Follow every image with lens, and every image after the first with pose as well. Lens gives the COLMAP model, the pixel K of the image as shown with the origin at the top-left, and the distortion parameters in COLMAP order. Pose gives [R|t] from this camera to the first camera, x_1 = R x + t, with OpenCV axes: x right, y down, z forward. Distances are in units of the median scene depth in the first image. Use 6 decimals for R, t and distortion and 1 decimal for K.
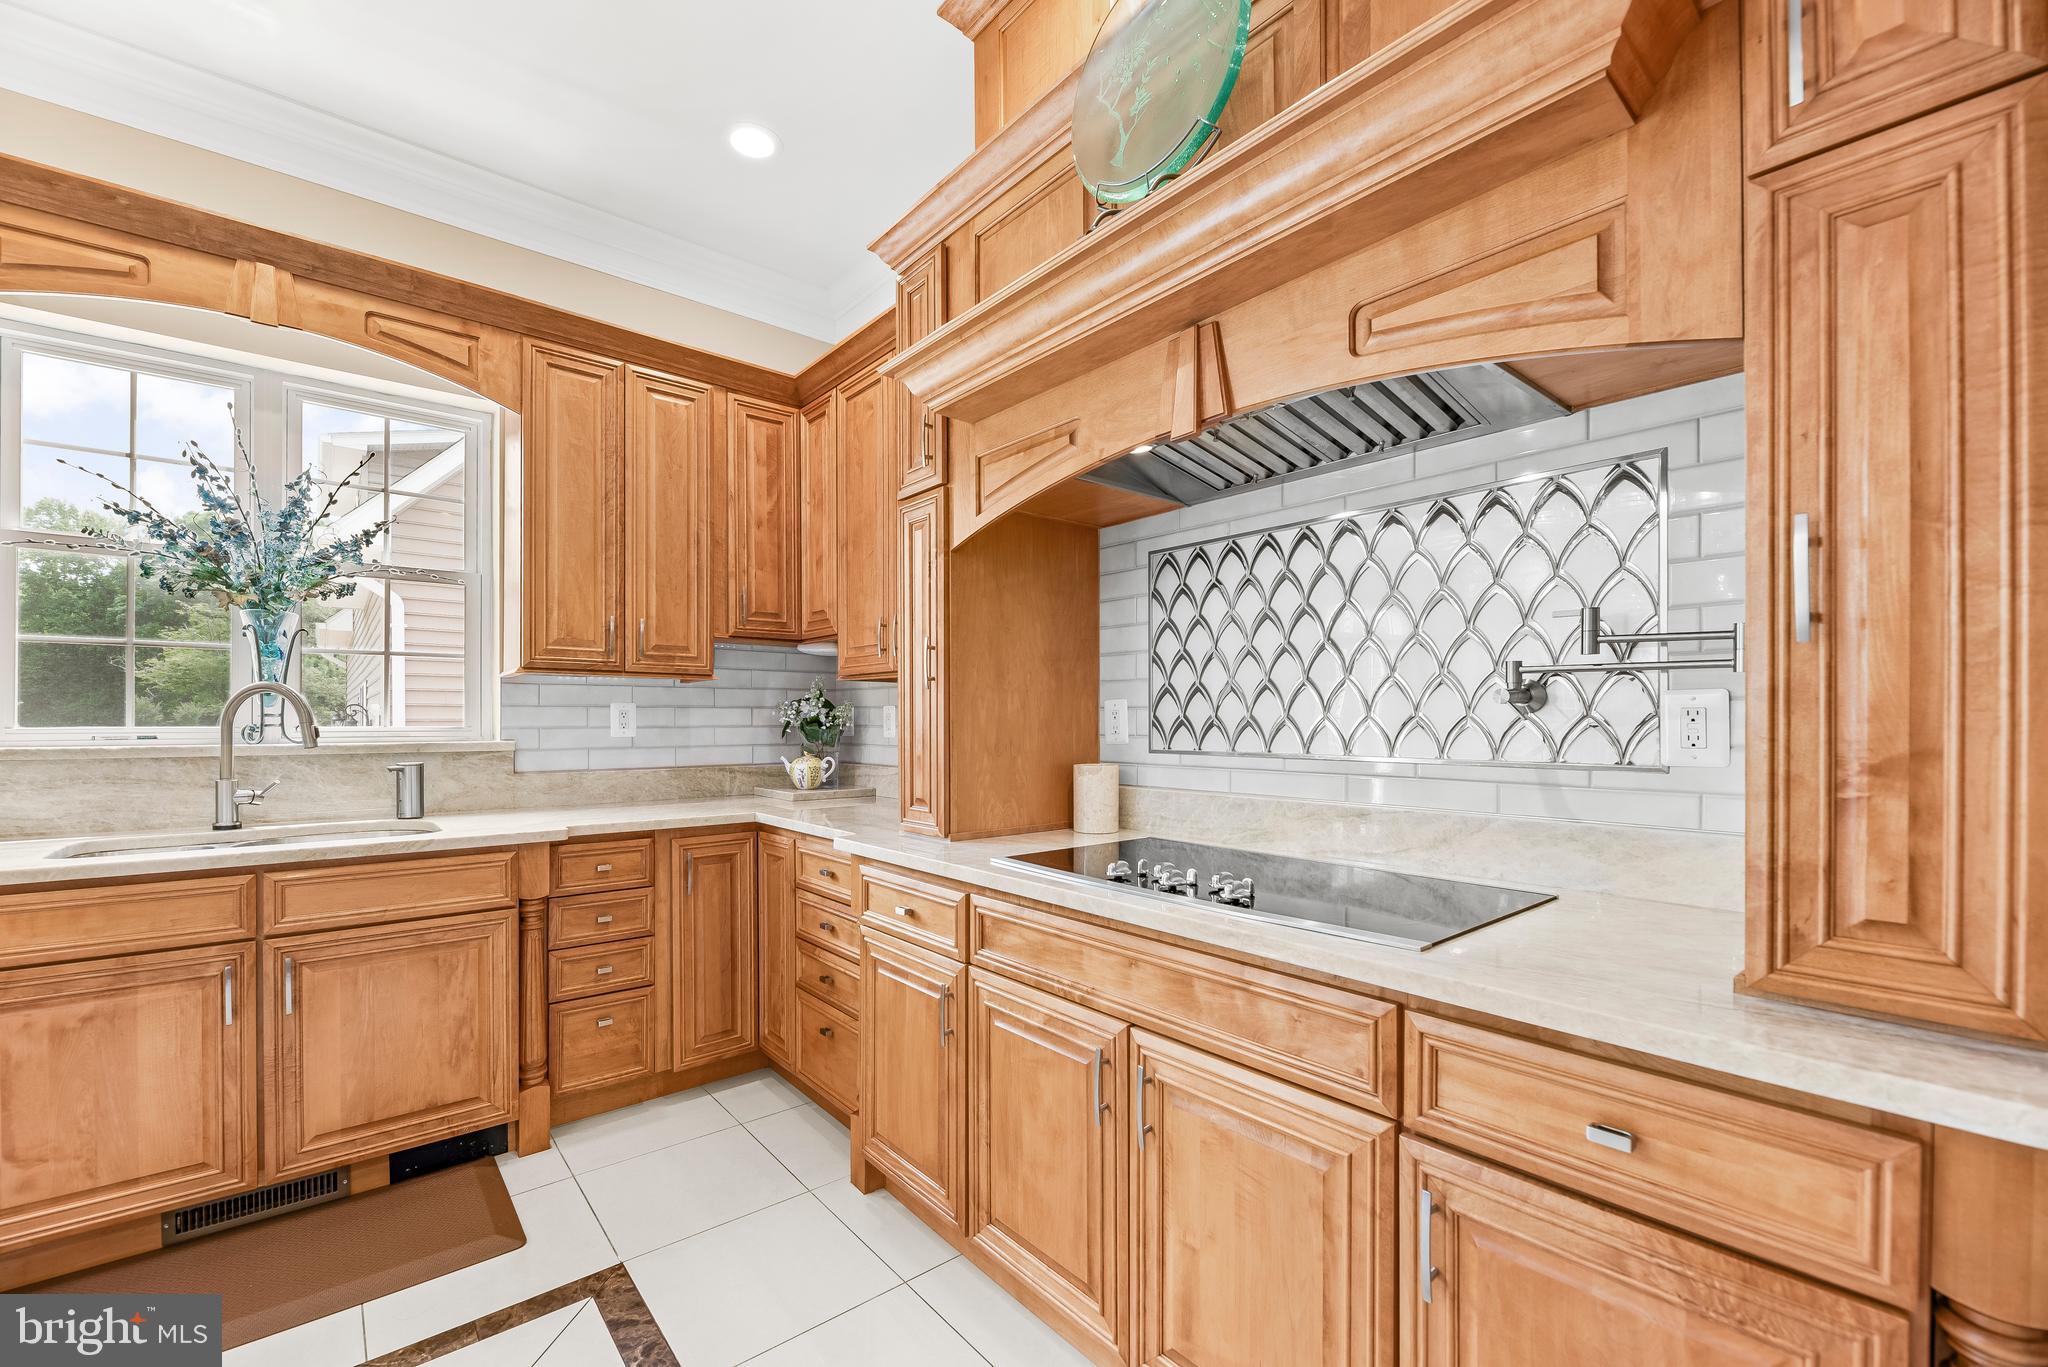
lens RADIAL K [[840.2, 0, 1005.3], [0, 840.2, 720.8], [0, 0, 1]] dist [-0.000116, -0.006206]
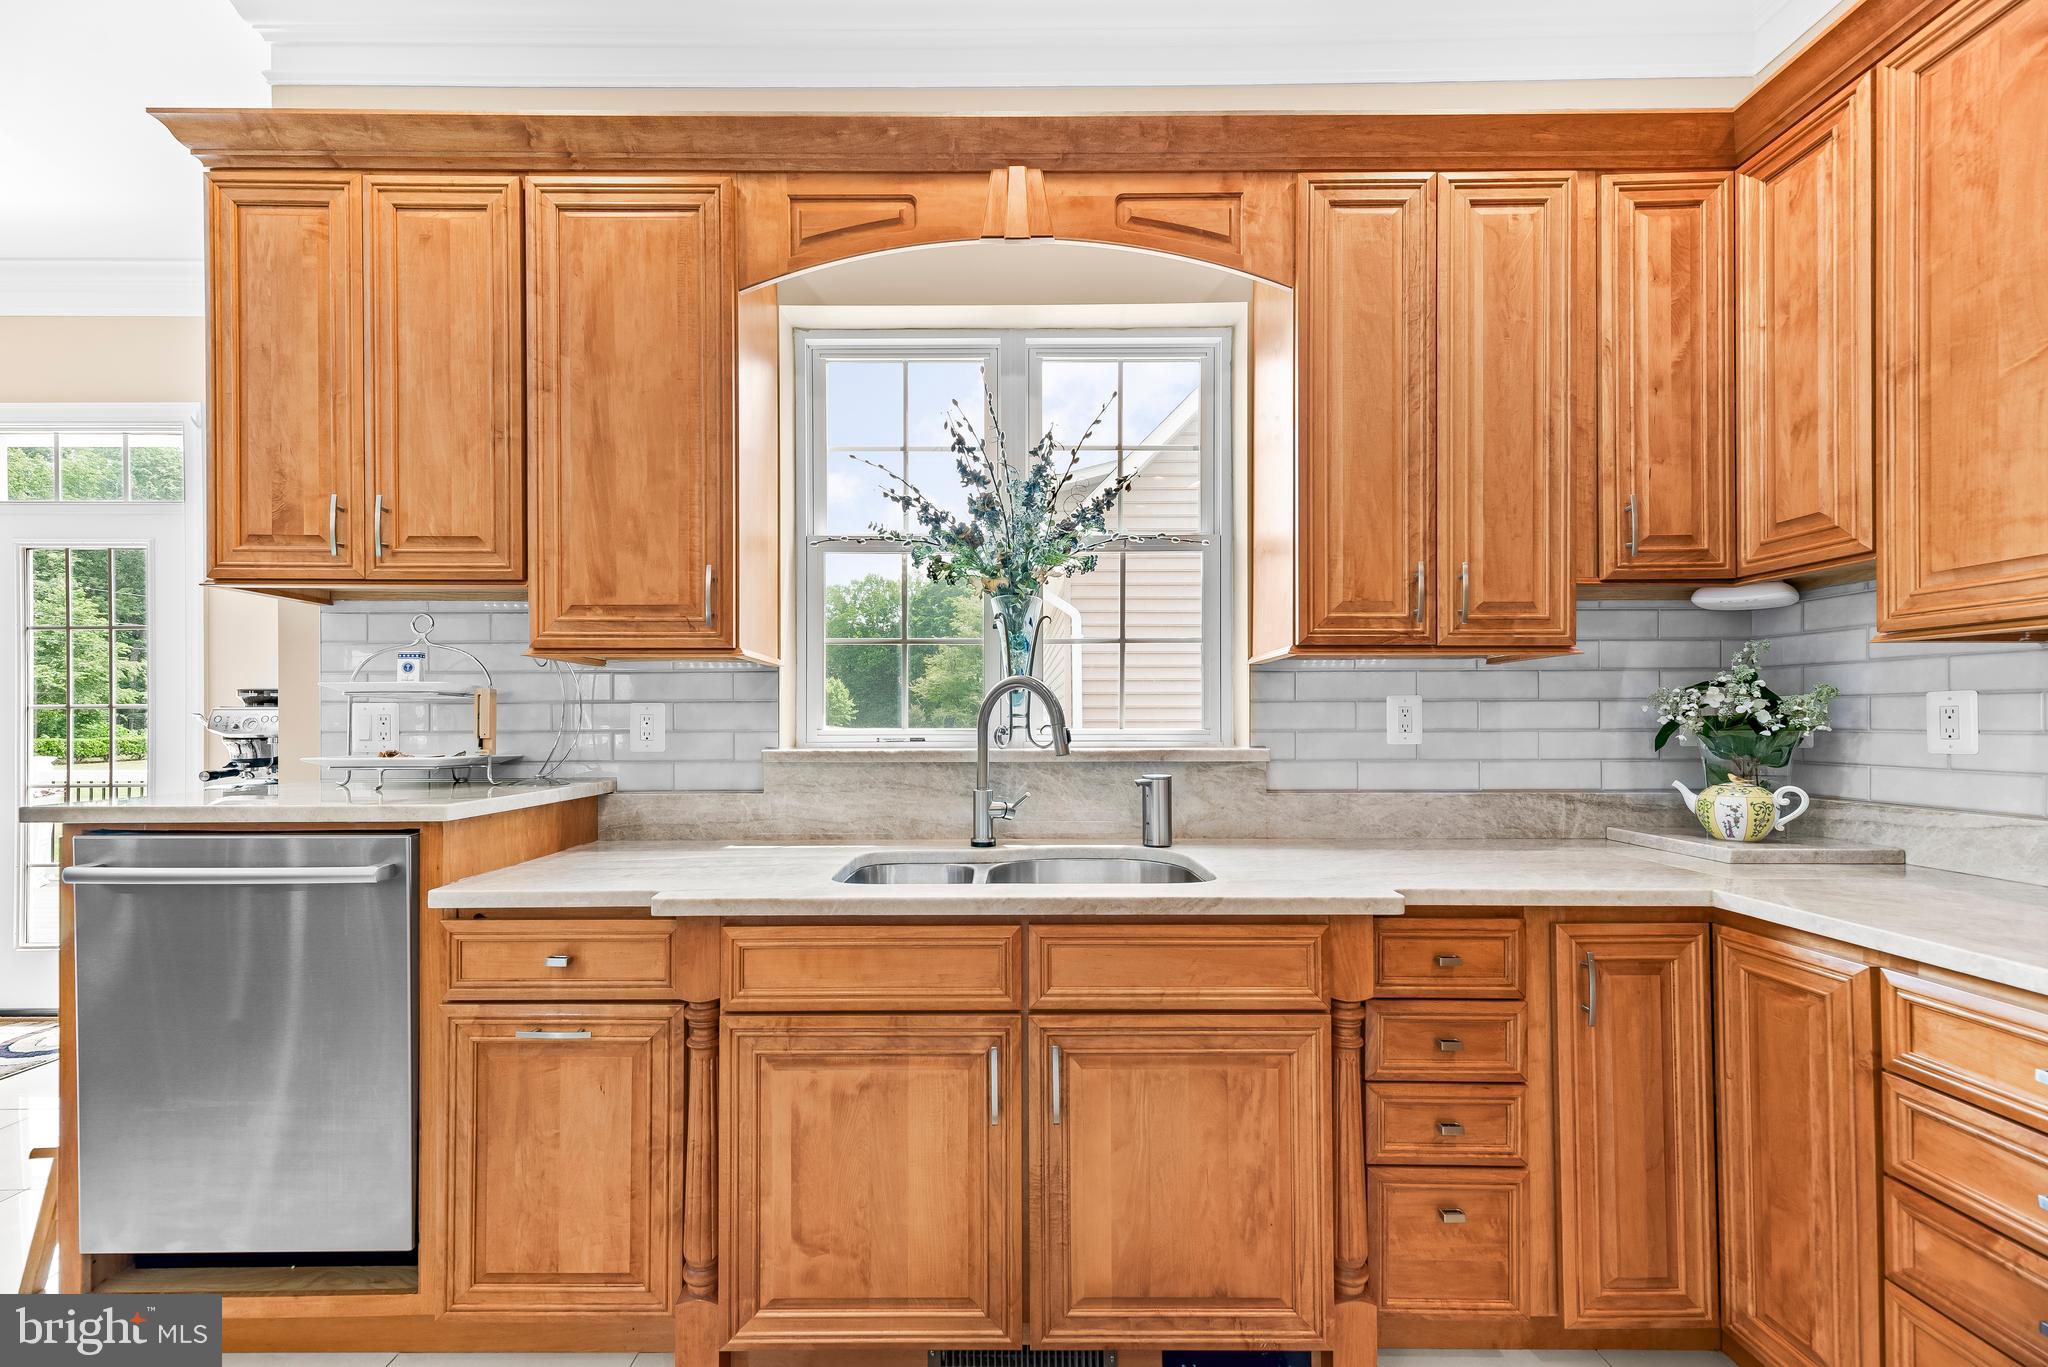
lens RADIAL K [[837.7, 0, 995.8], [0, 837.7, 718.7], [0, 0, 1]] dist [0.010556, -0.000262]
pose [[0.762957, -0.002802, -0.646443, -0.356857], [0.000888, 0.999994, -0.003287, -0.000383], [0.646448, 0.001934, 0.762955, 0.342484]]
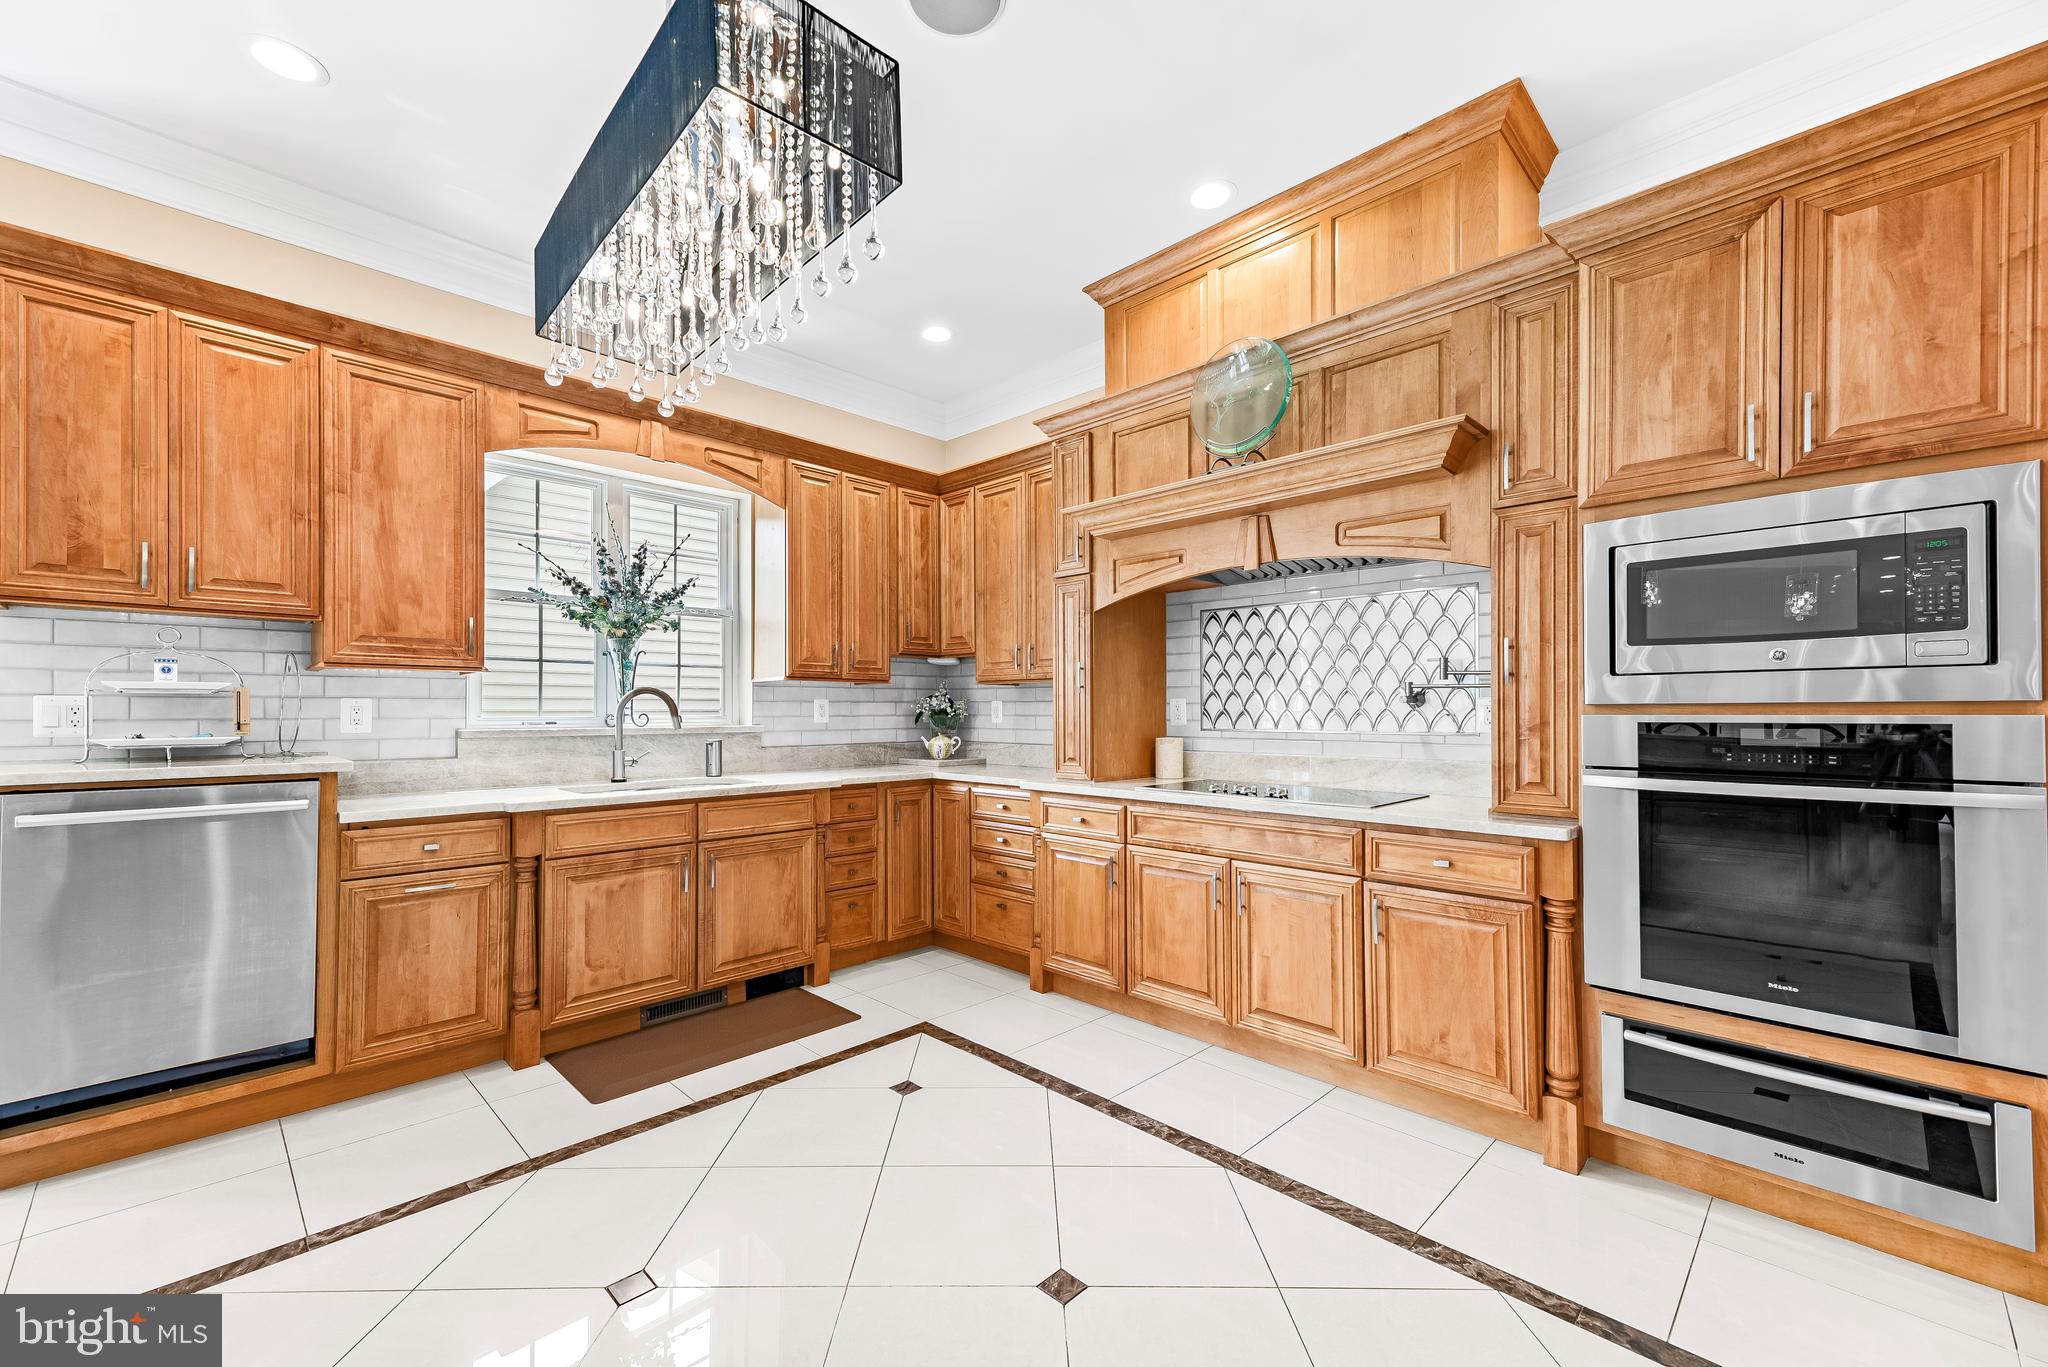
lens RADIAL K [[826.3, 0, 1014.0], [0, 826.3, 701.7], [0, 0, 1]] dist [0.019227, -0.000484]
pose [[0.995570, 0.000847, 0.094018, -0.349642], [0.000250, 0.999932, -0.011656, -0.000358], [-0.094021, 0.011628, 0.995502, -0.595825]]
